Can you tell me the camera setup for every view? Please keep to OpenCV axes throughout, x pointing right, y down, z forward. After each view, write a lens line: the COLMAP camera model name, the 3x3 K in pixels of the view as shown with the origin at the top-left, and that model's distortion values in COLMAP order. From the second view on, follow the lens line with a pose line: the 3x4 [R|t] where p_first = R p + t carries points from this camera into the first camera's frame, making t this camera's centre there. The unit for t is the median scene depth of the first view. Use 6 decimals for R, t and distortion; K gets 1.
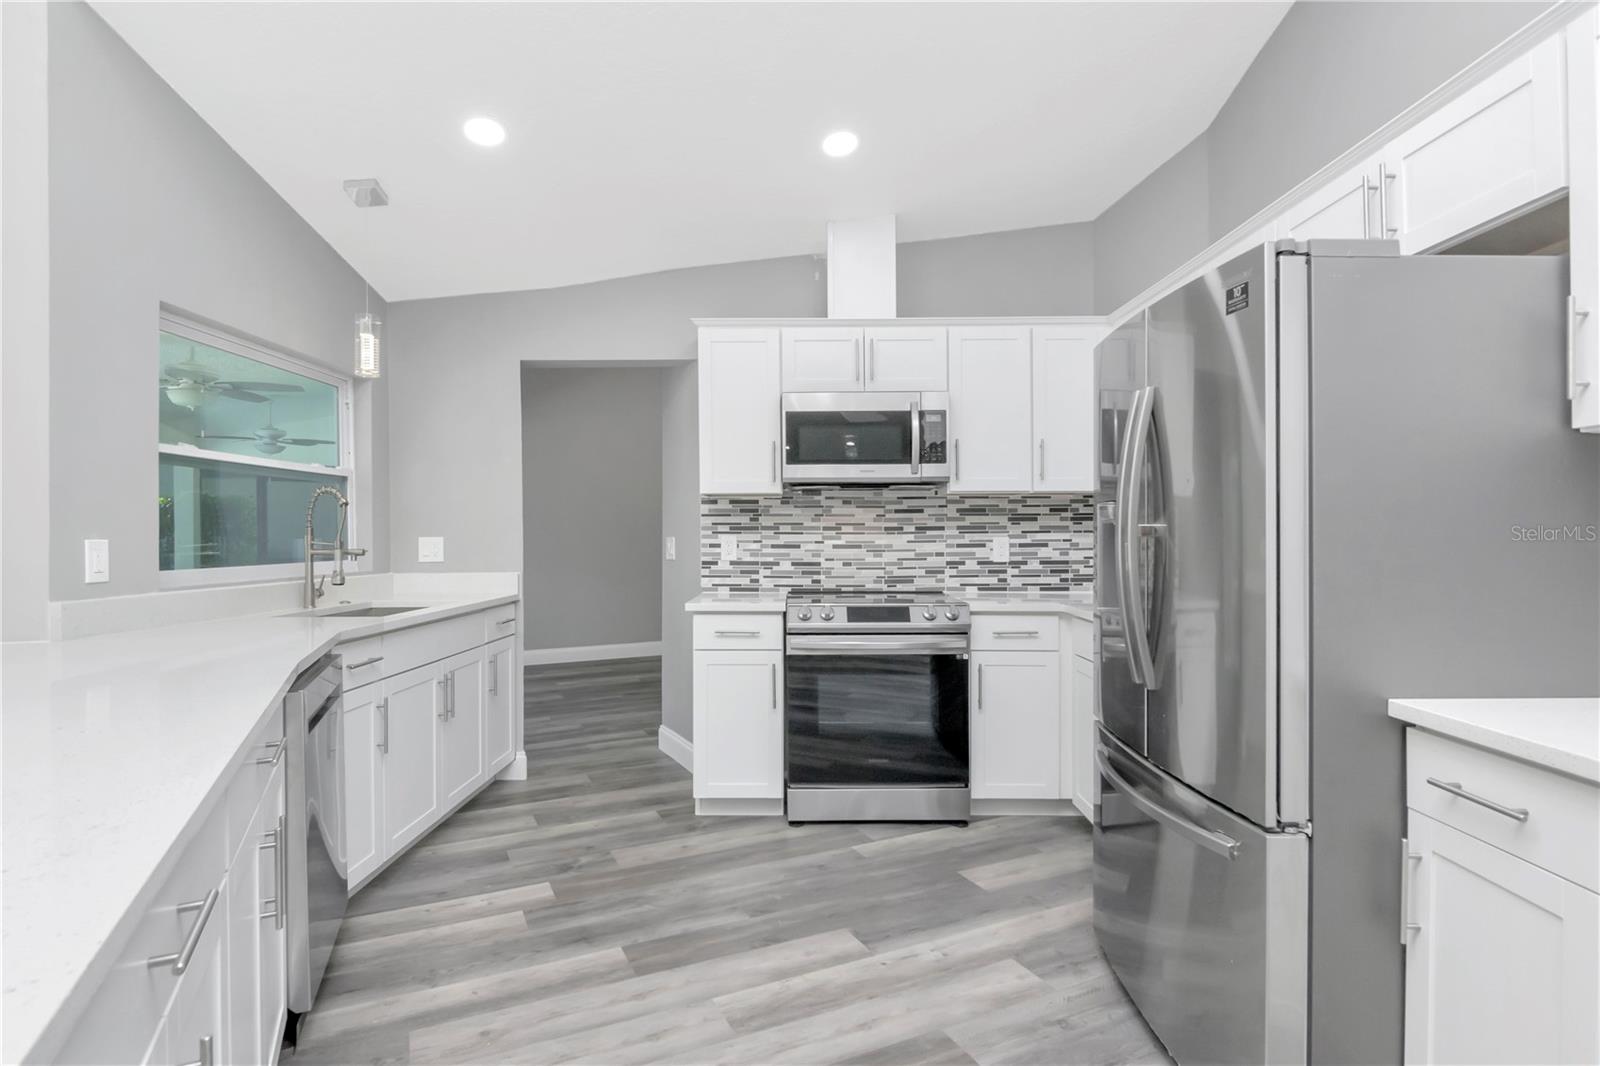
lens RADIAL K [[807.4, 0, 797.4], [0, 807.4, 528.8], [0, 0, 1]] dist [-0.000868, -0.007503]
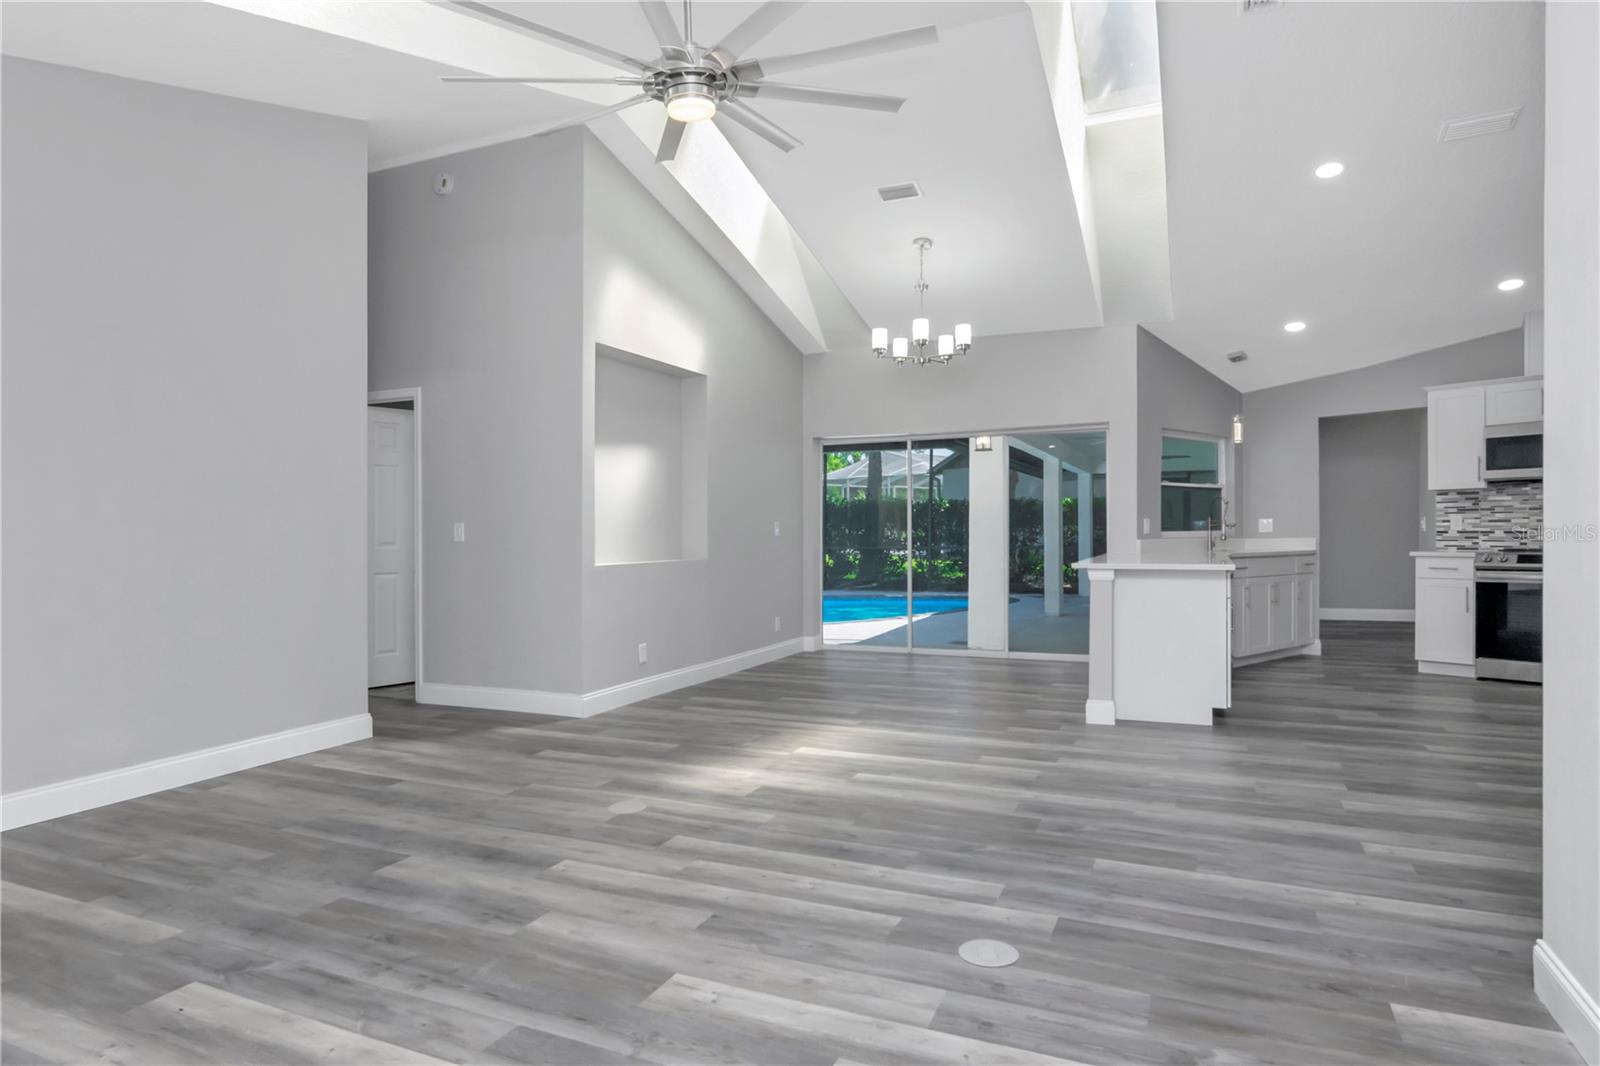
lens RADIAL K [[928.6, 0, 792.5], [0, 928.6, 544.6], [0, 0, 1]] dist [-0.002369, -0.002468]
pose [[0.635124, 0.007261, -0.772376, 0.499193], [0.011526, 0.999755, 0.018876, 0.017597], [0.772324, -0.020891, 0.634885, -1.184695]]
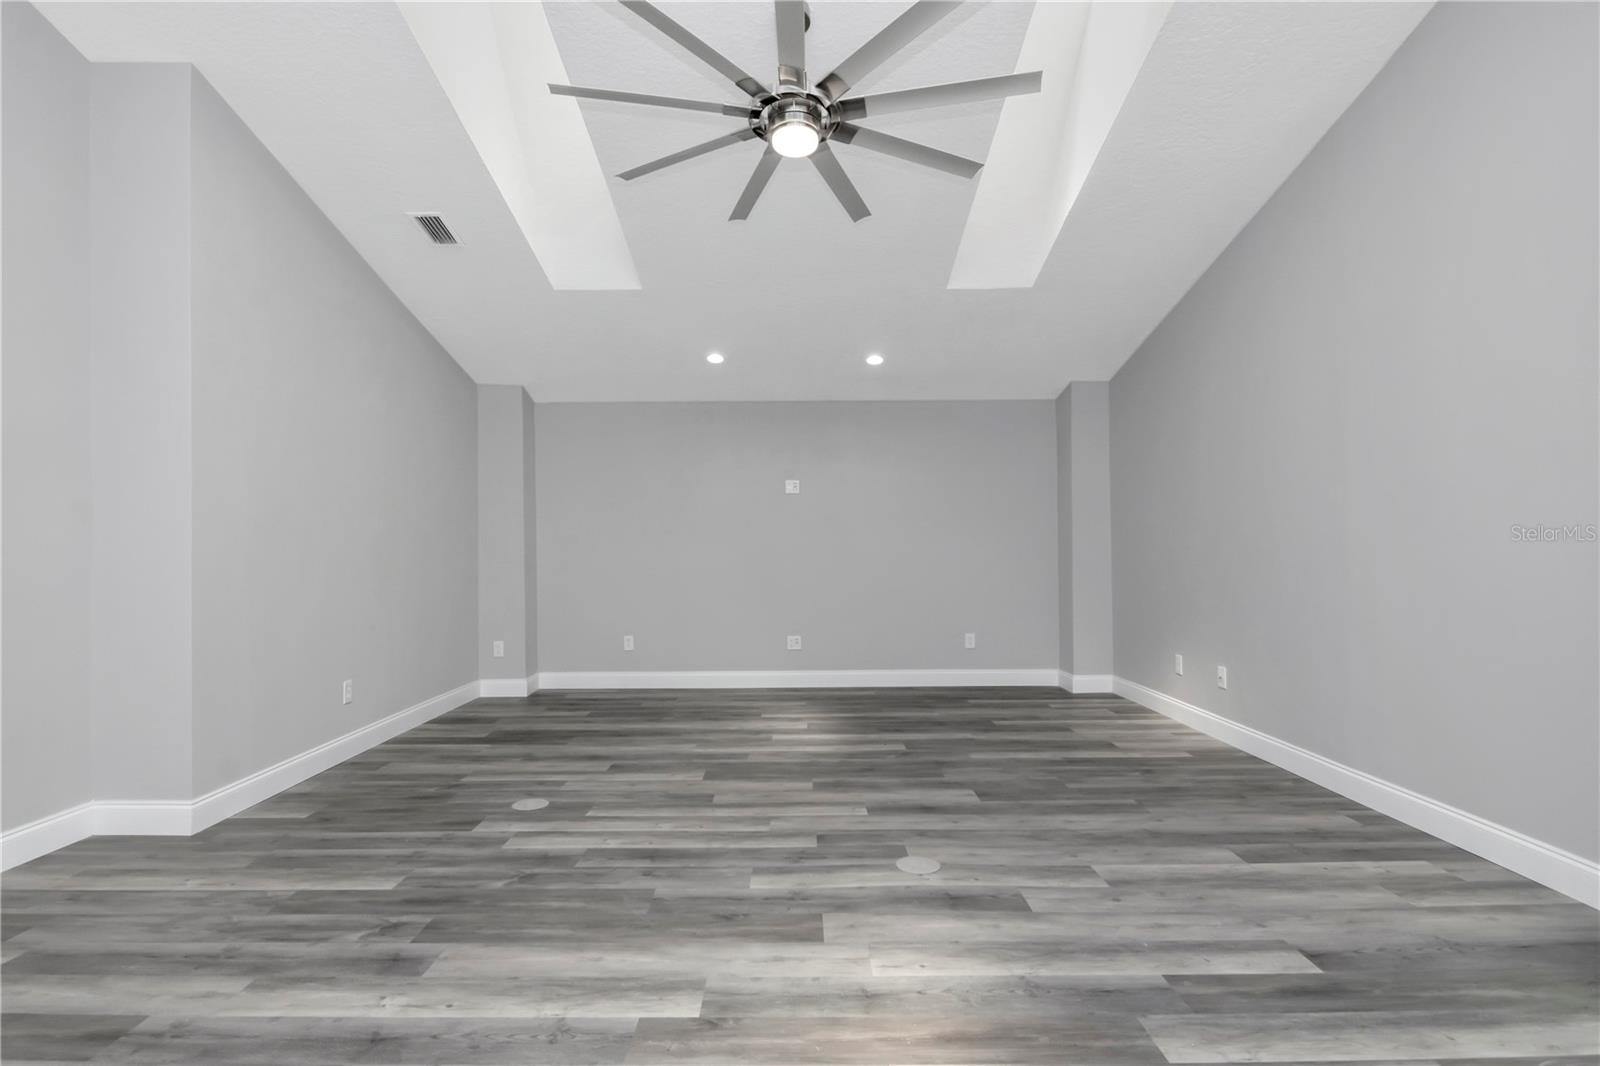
lens RADIAL K [[782.1, 0, 794.4], [0, 782.1, 539.7], [0, 0, 1]] dist [-0.000229, -0.009667]
pose [[-0.895338, 0.010267, 0.445270, -0.557981], [0.005992, 0.999921, -0.011008, 0.017115], [-0.445348, -0.007188, -0.895329, -0.035219]]
